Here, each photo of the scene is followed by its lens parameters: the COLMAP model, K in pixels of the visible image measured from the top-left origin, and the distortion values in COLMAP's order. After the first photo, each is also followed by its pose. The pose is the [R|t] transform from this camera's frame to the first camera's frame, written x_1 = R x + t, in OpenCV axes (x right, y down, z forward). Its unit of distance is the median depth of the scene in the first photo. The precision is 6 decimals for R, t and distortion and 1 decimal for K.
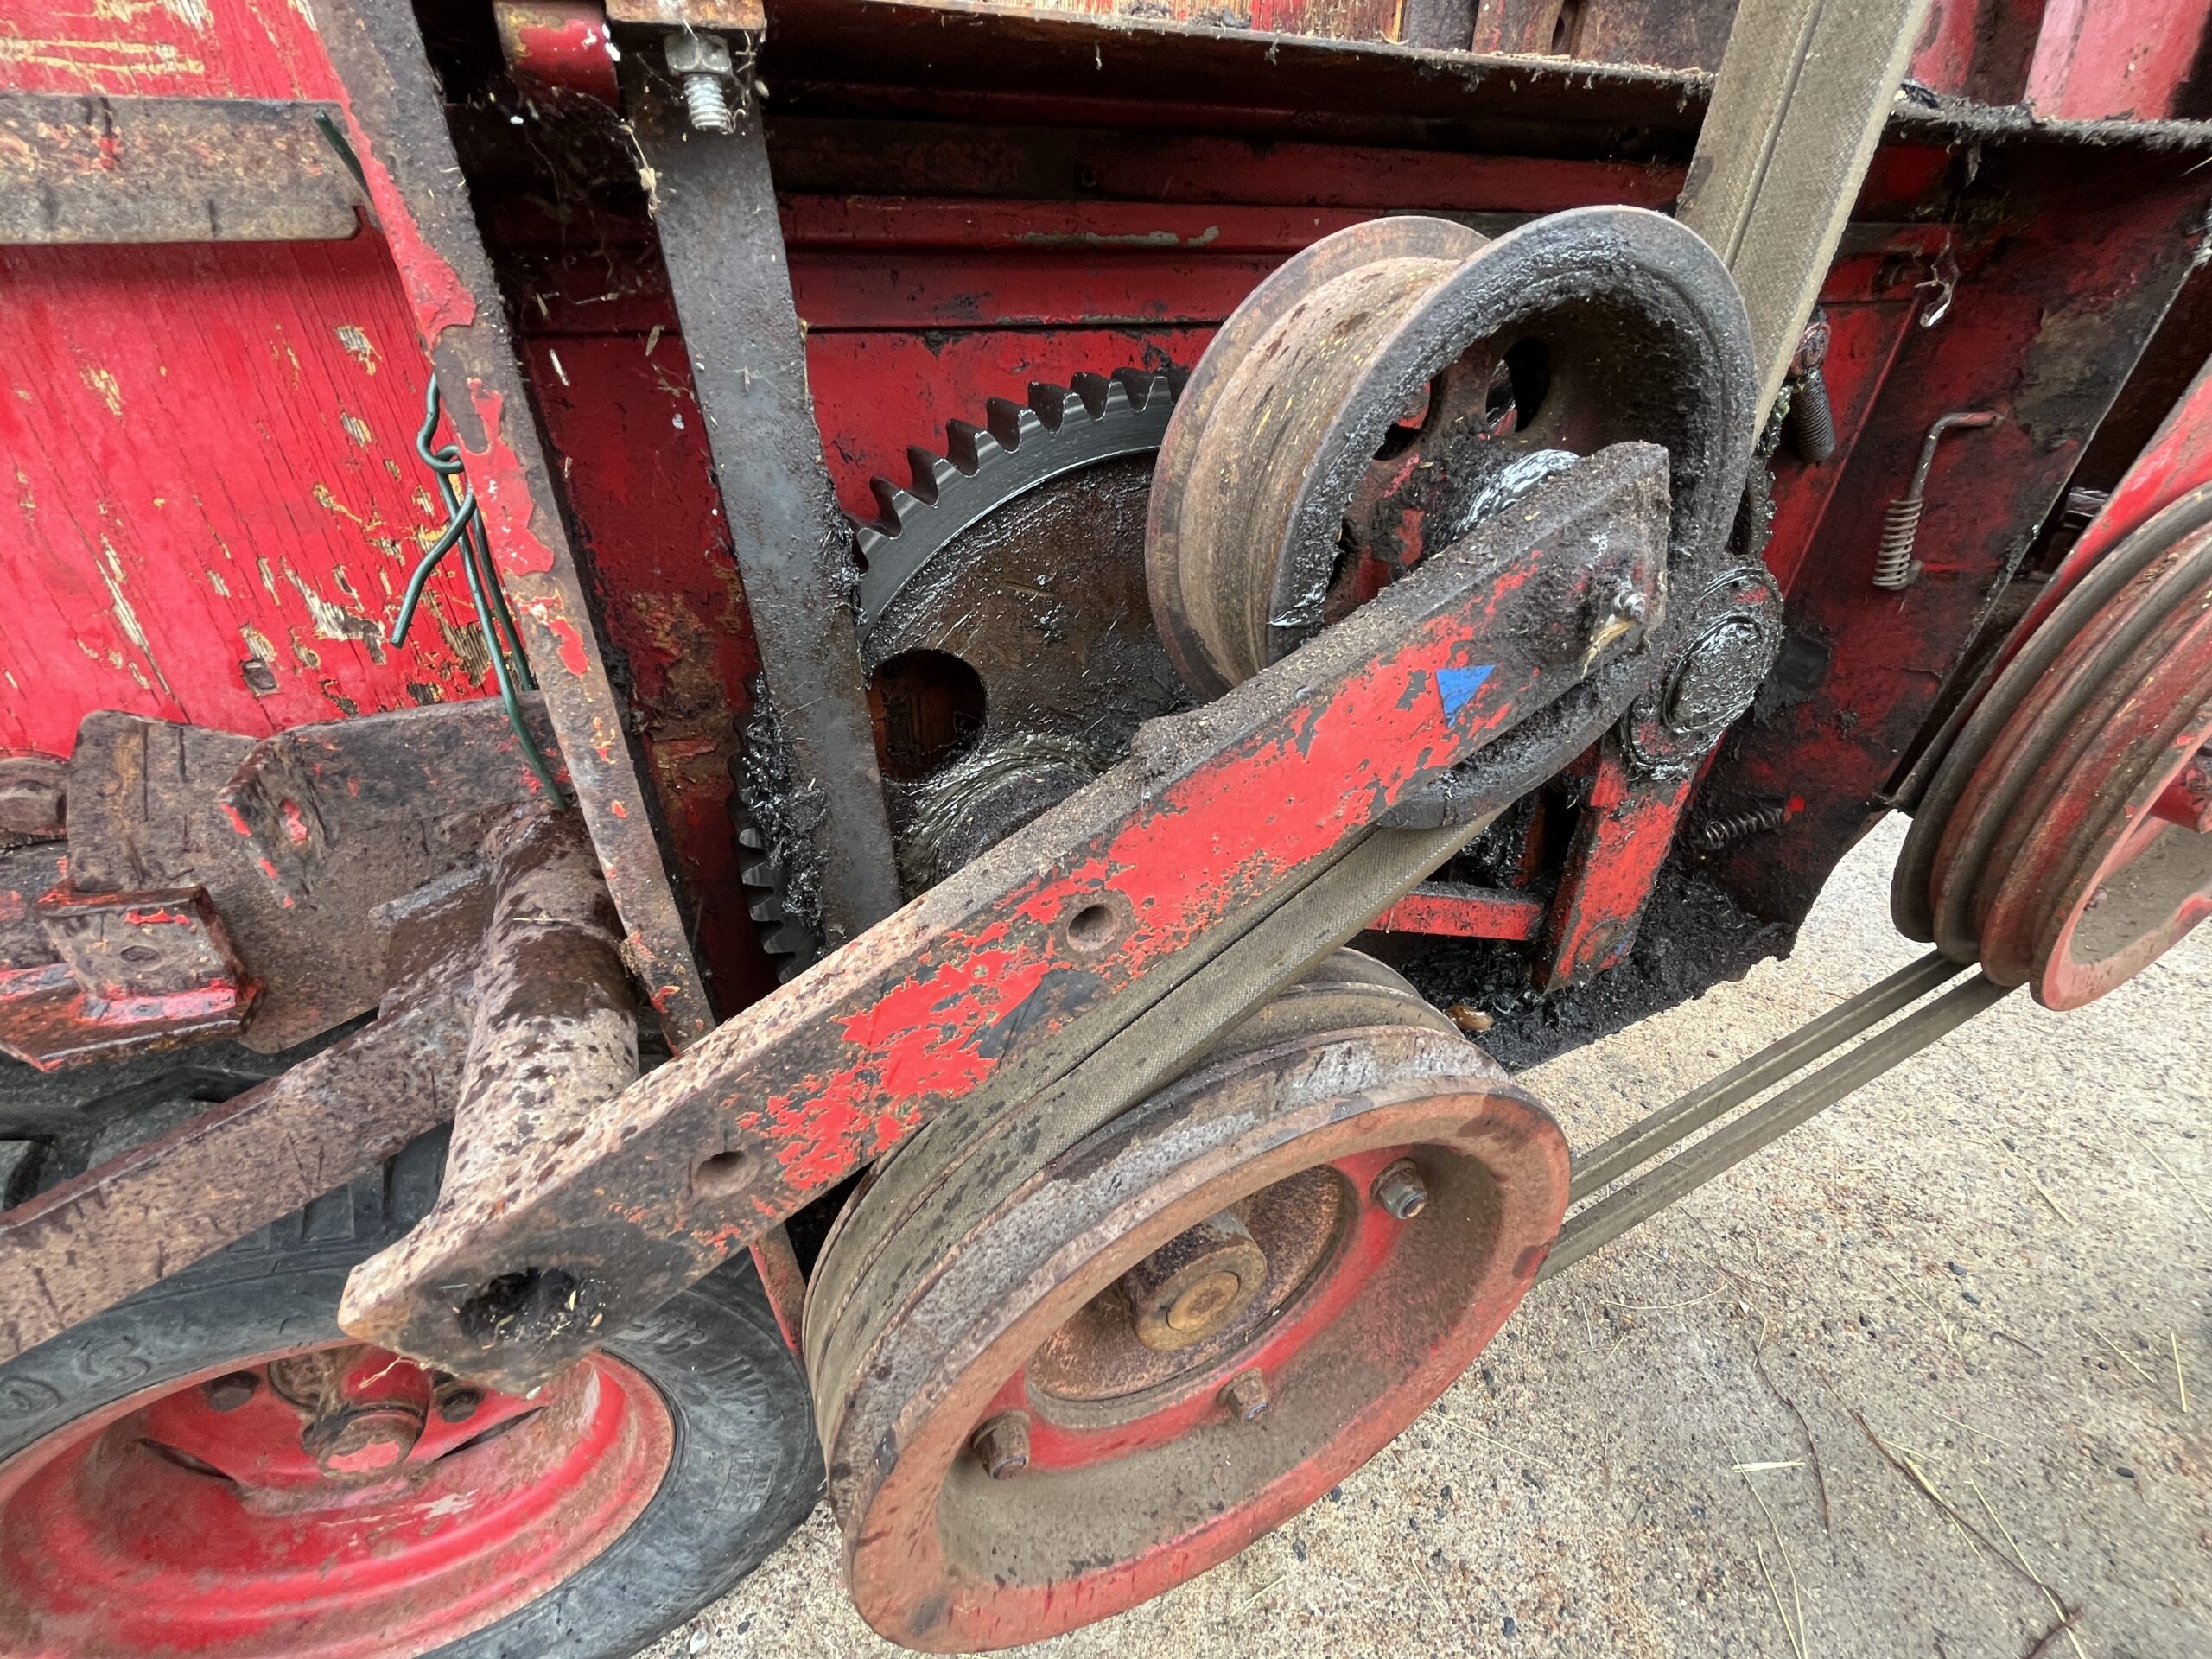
lens RADIAL K [[896.5, 0, 1092.2], [0, 896.5, 840.8], [0, 0, 1]] dist [-0.004078, 0.000093]
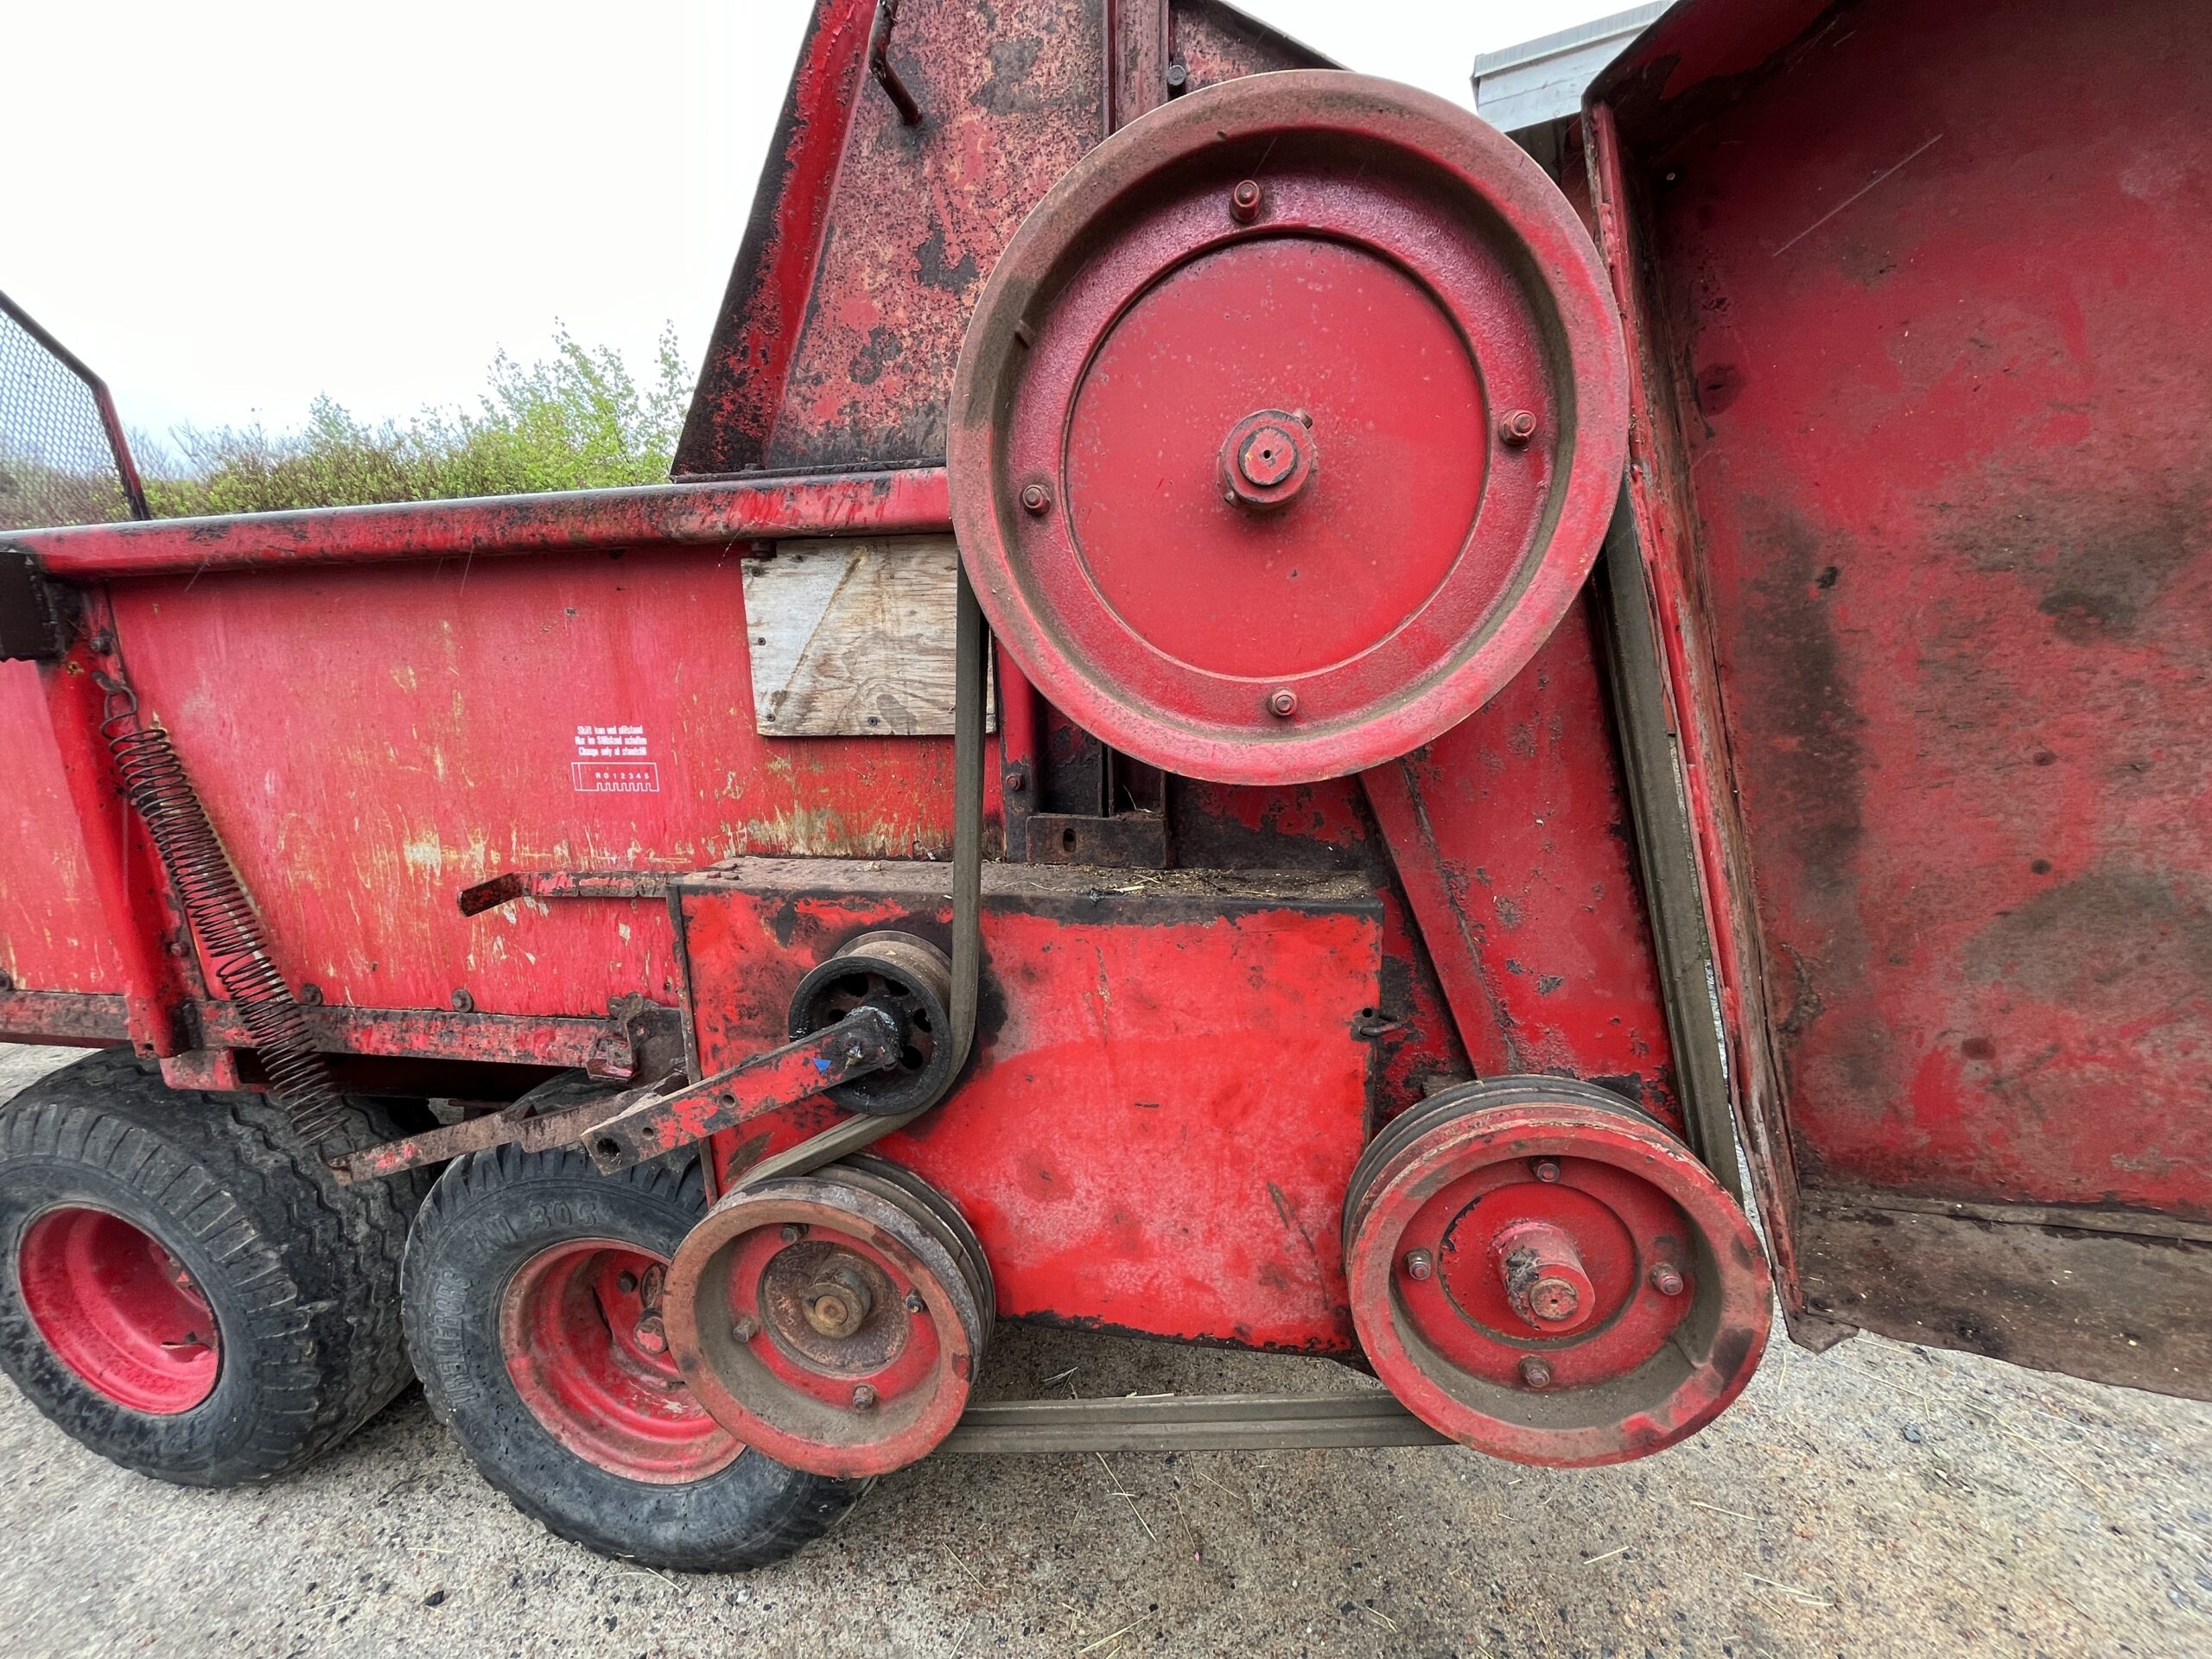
lens RADIAL K [[896.5, 0, 1090.9], [0, 896.5, 839.6], [0, 0, 1]] dist [-0.004078, 0.000093]
pose [[0.831766, 0.104034, -0.545290, 0.711411], [-0.278467, 0.927949, -0.247724, -0.093223], [0.480230, 0.357894, 0.800807, -0.384802]]
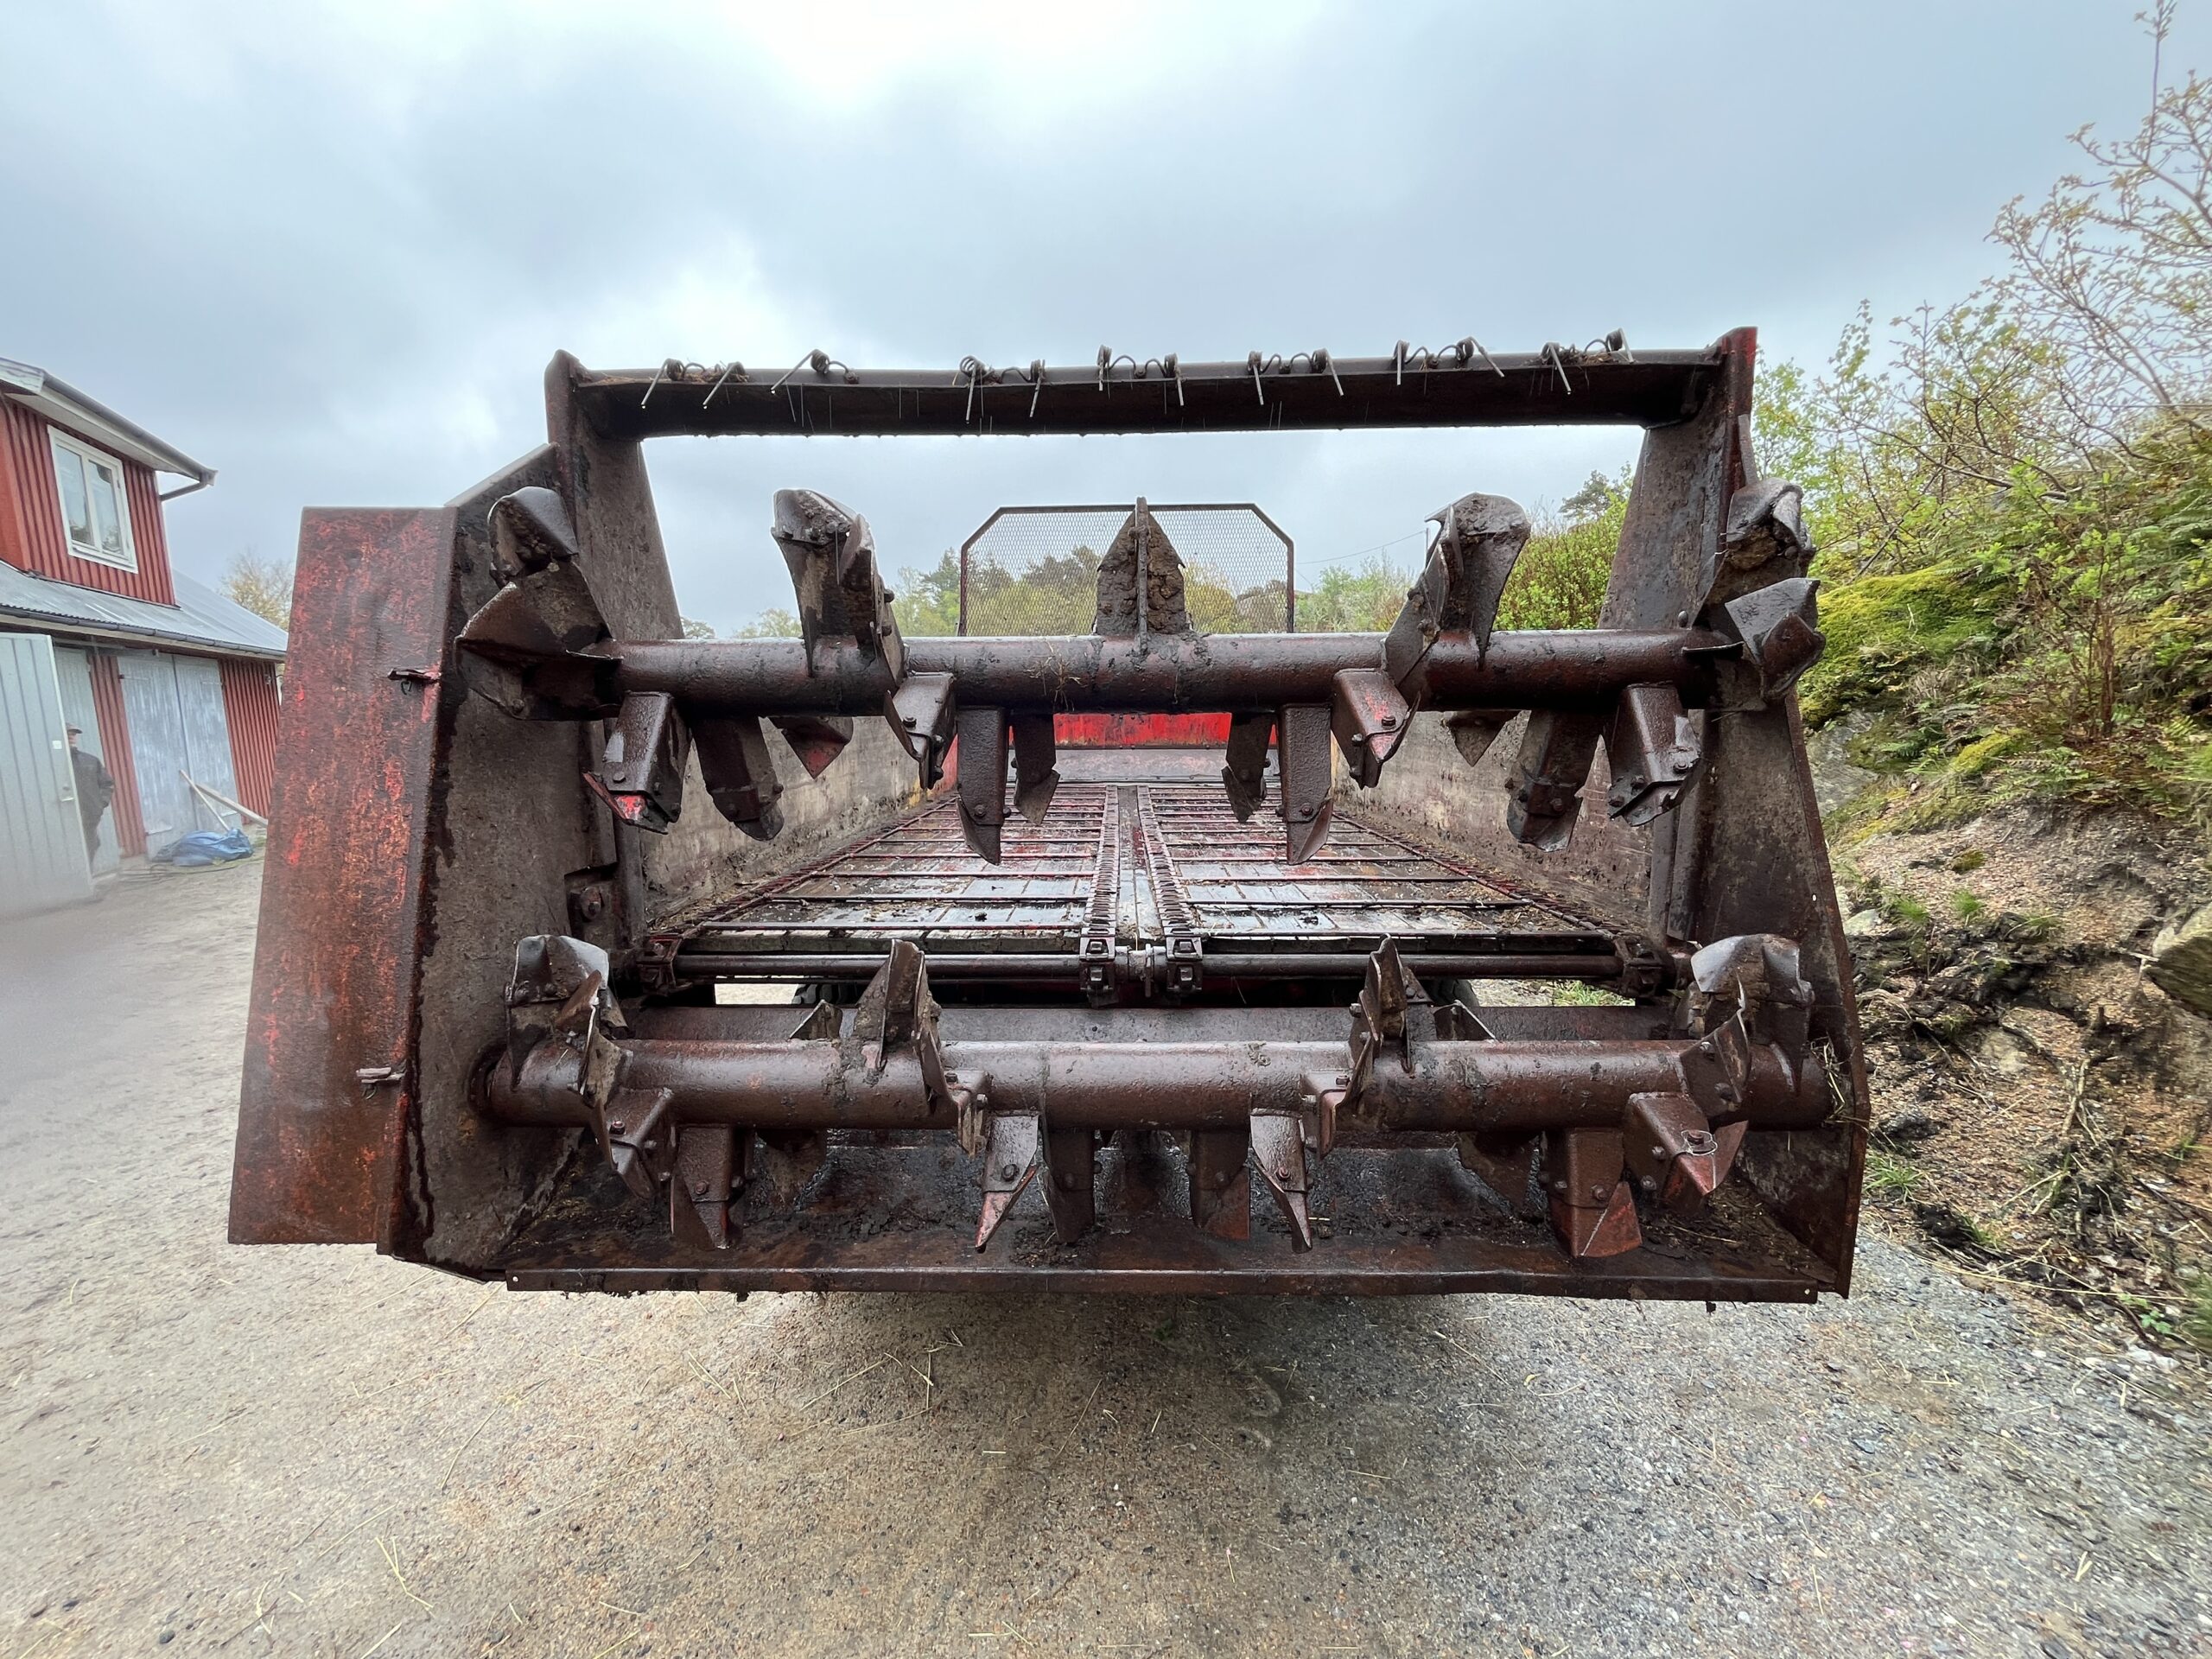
lens RADIAL K [[896.5, 0, 1095.1], [0, 896.5, 833.9], [0, 0, 1]] dist [-0.004078, 0.000093]
pose [[-0.428899, 0.141481, -0.892204, 1.421468], [-0.466019, 0.811437, 0.352697, -1.466413], [0.773868, 0.567056, -0.282092, 1.655554]]
